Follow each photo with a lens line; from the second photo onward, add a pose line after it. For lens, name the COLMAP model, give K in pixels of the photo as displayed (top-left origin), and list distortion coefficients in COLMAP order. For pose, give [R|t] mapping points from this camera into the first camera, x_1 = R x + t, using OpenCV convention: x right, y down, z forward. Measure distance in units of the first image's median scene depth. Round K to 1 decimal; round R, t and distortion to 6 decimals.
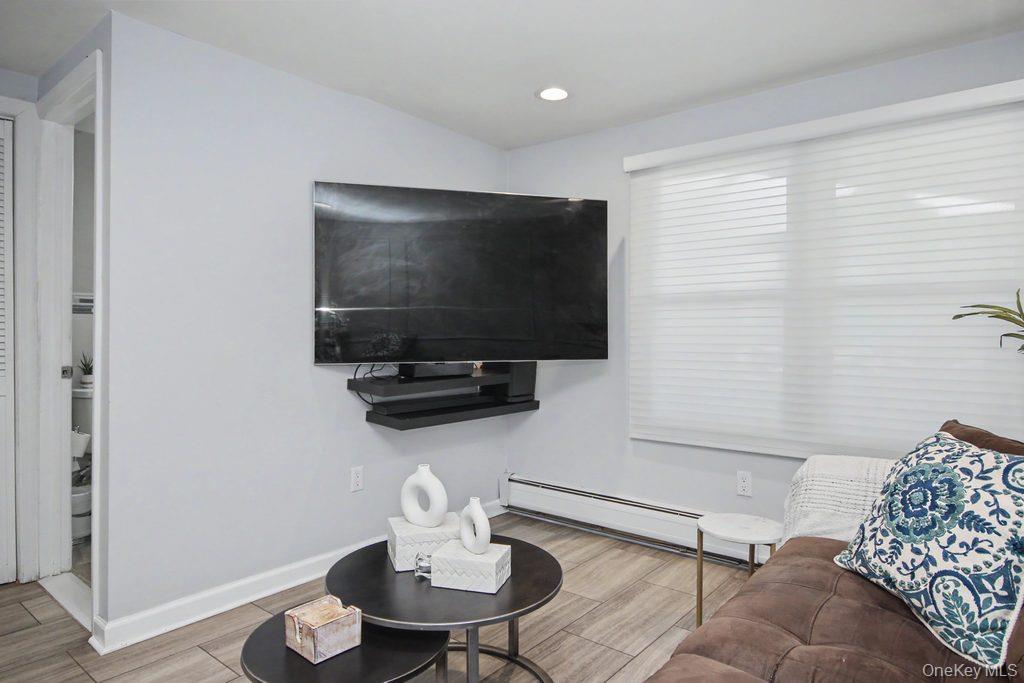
lens RADIAL K [[620.5, 0, 512.0], [0, 620.5, 341.5], [0, 0, 1]] dist [-0.001073, 0.000203]
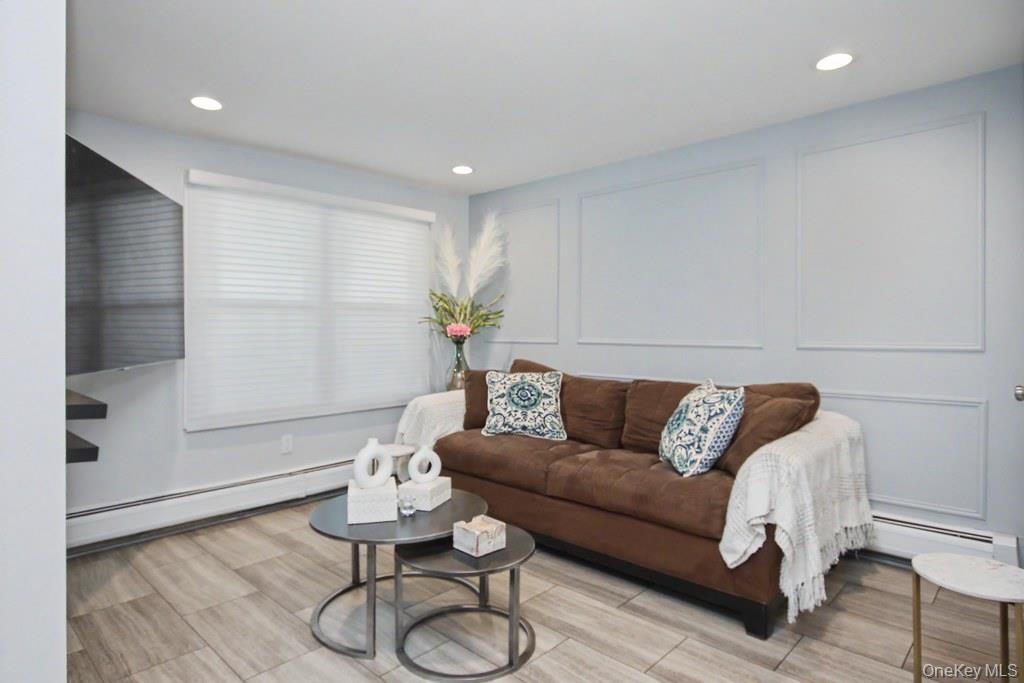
lens RADIAL K [[568.9, 0, 512.0], [0, 568.9, 341.5], [0, 0, 1]] dist [-0.000951, -0.000437]
pose [[0.066878, -0.015514, 0.997641, -1.208006], [0.021402, 0.999671, 0.014111, -0.000858], [-0.997532, 0.020408, 0.067188, 0.626049]]
